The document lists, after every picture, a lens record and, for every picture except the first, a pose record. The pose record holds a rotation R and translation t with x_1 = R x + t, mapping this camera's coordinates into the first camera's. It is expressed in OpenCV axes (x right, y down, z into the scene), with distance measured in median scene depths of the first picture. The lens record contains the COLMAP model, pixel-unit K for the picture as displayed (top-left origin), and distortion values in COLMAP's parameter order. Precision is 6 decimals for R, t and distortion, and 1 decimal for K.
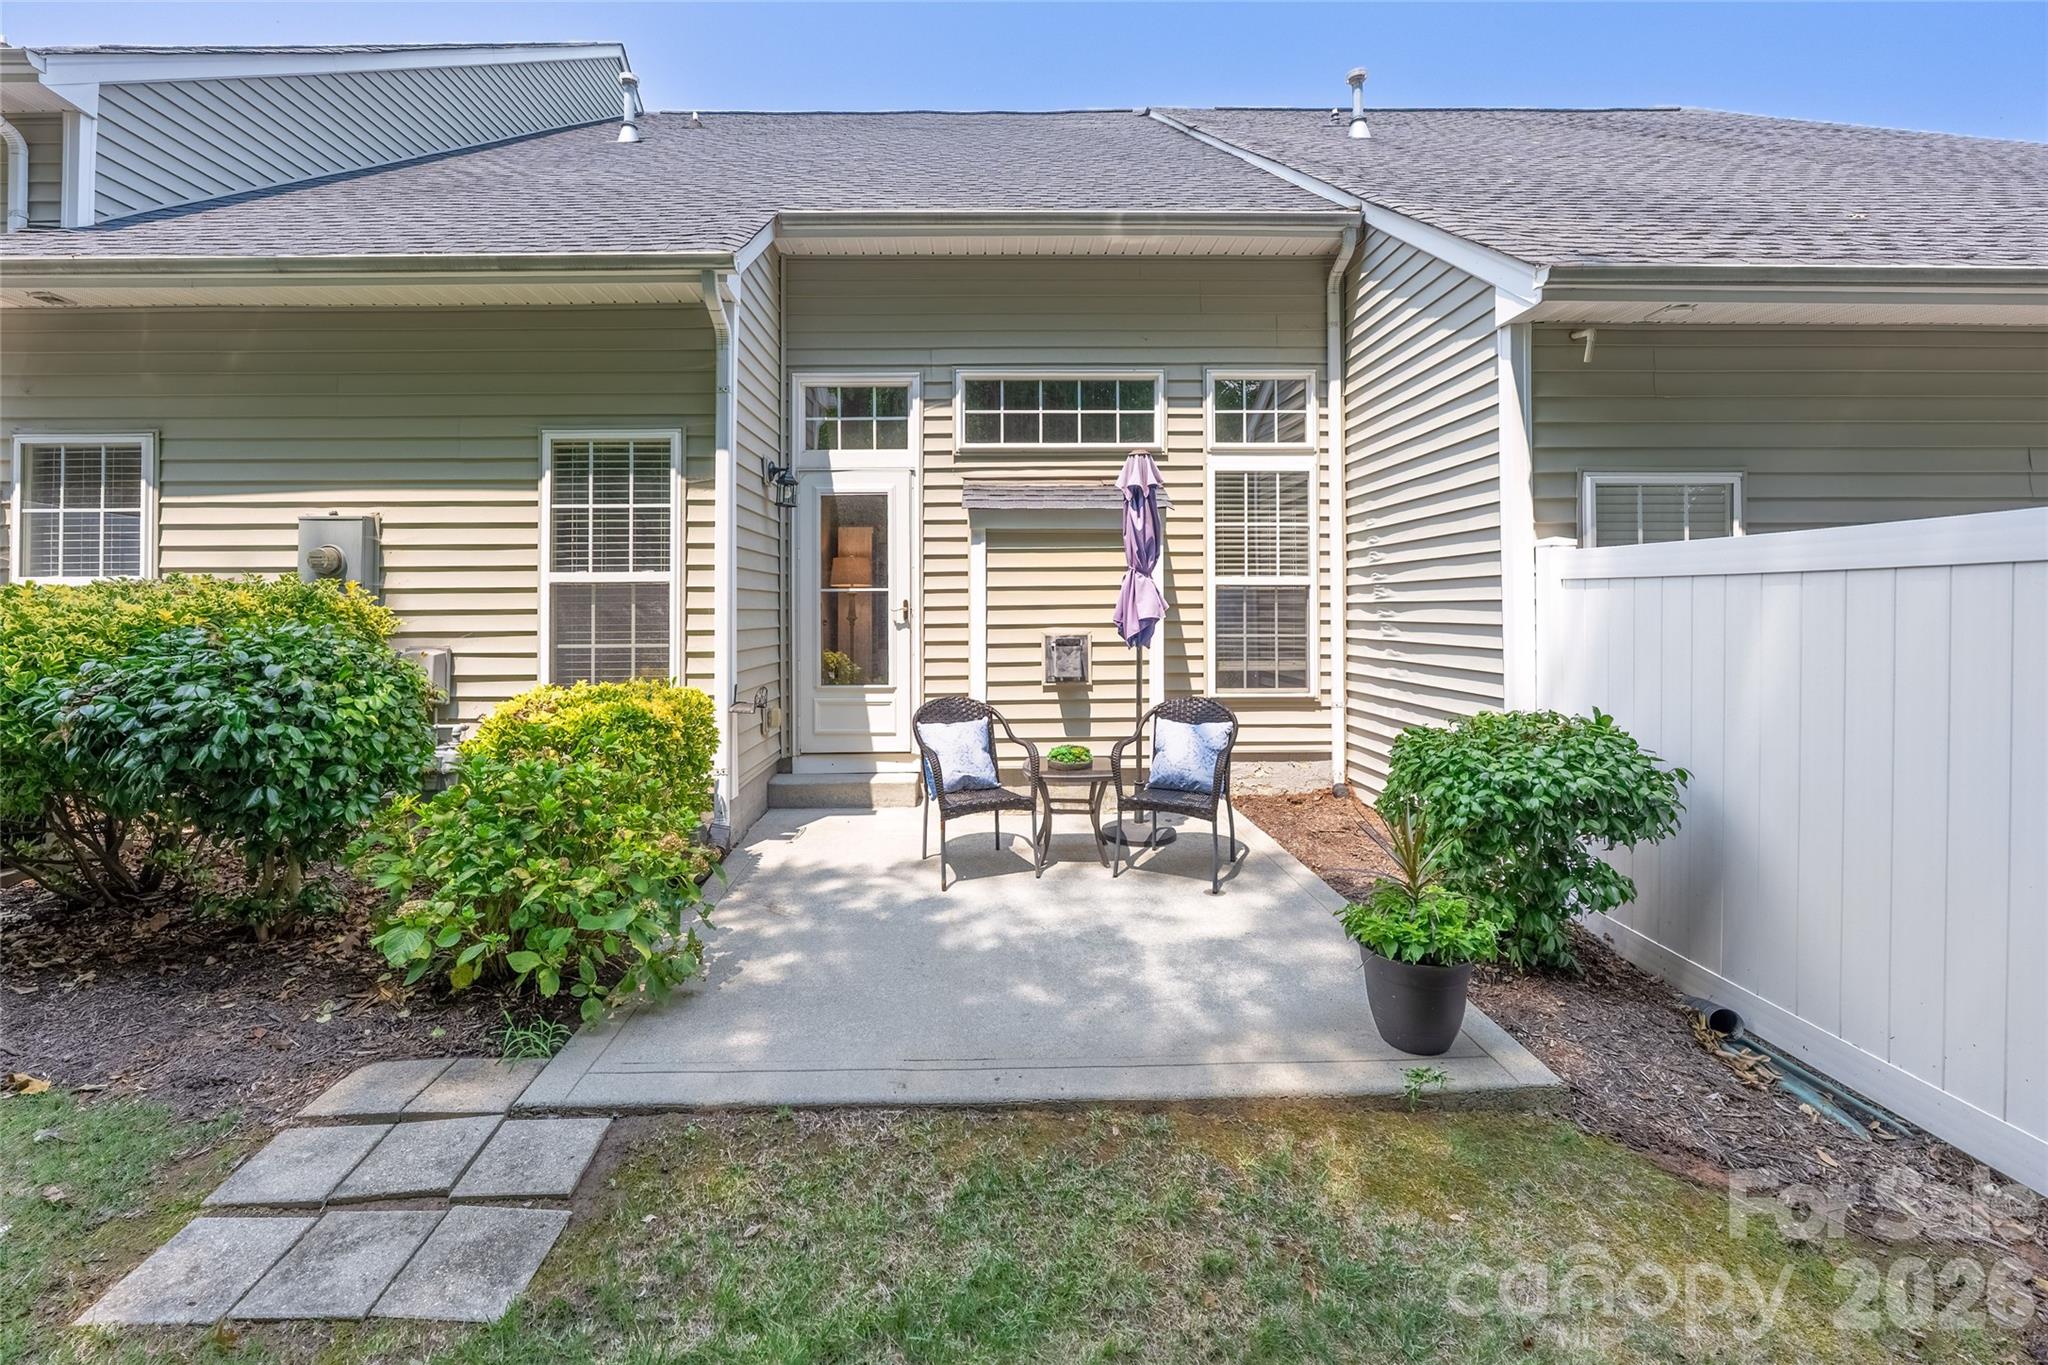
lens RADIAL K [[877.1, 0, 1000.4], [0, 877.1, 596.2], [0, 0, 1]] dist [-0.005577, 0.000012]
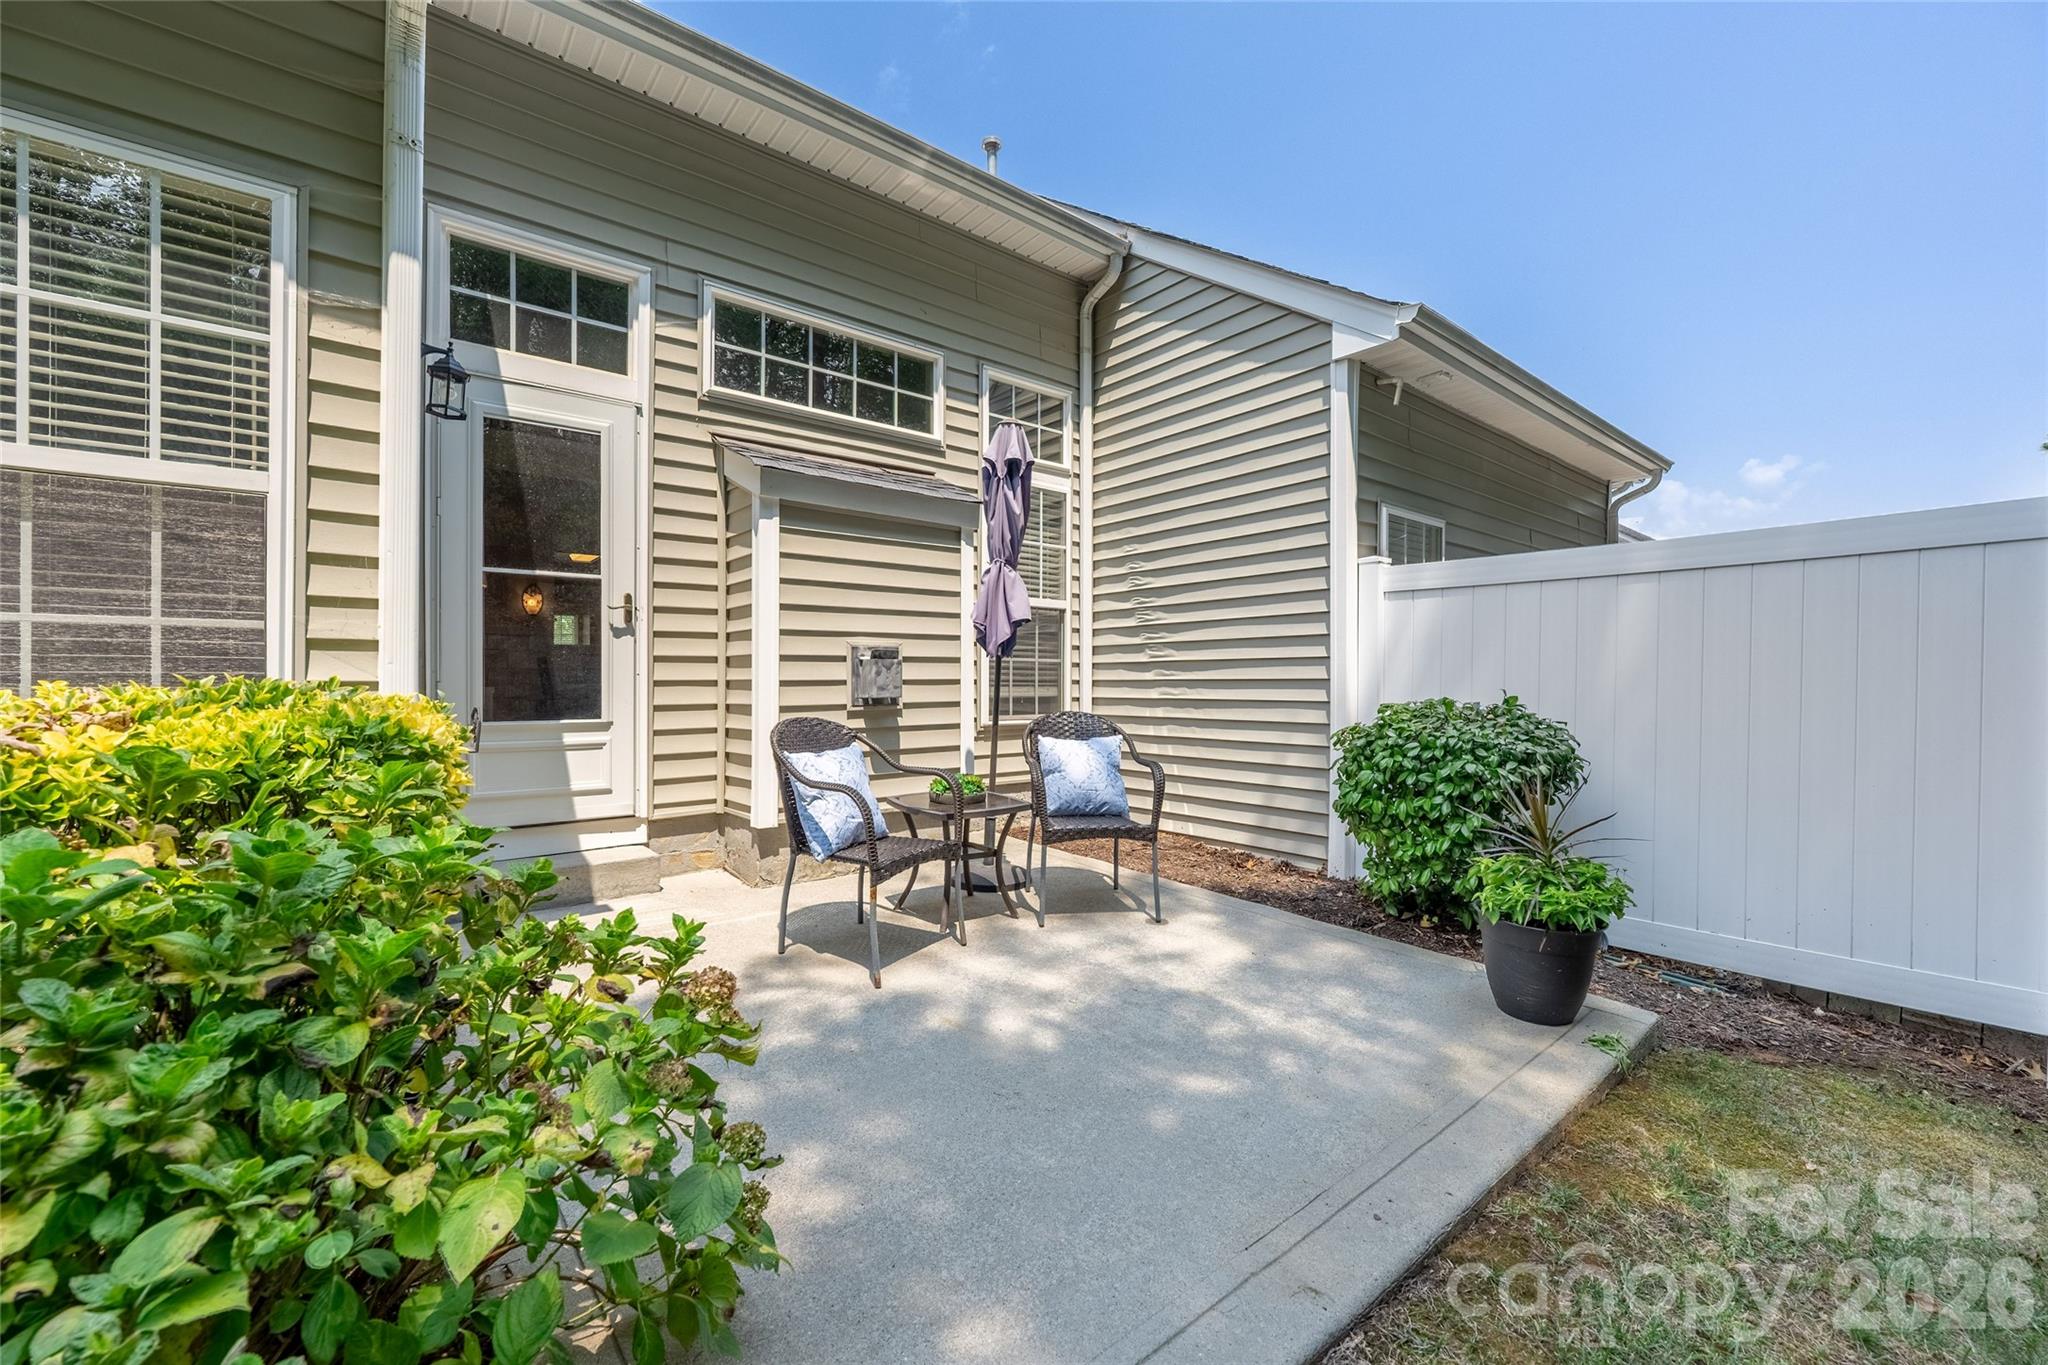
lens RADIAL K [[827.0, 0, 1021.8], [0, 827.0, 686.5], [0, 0, 1]] dist [-0.006330, 0.000079]
pose [[0.787358, 0.003003, 0.616489, -0.284219], [-0.011392, 0.999888, 0.009678, 0.071704], [-0.616391, -0.014643, 0.787304, 0.324725]]
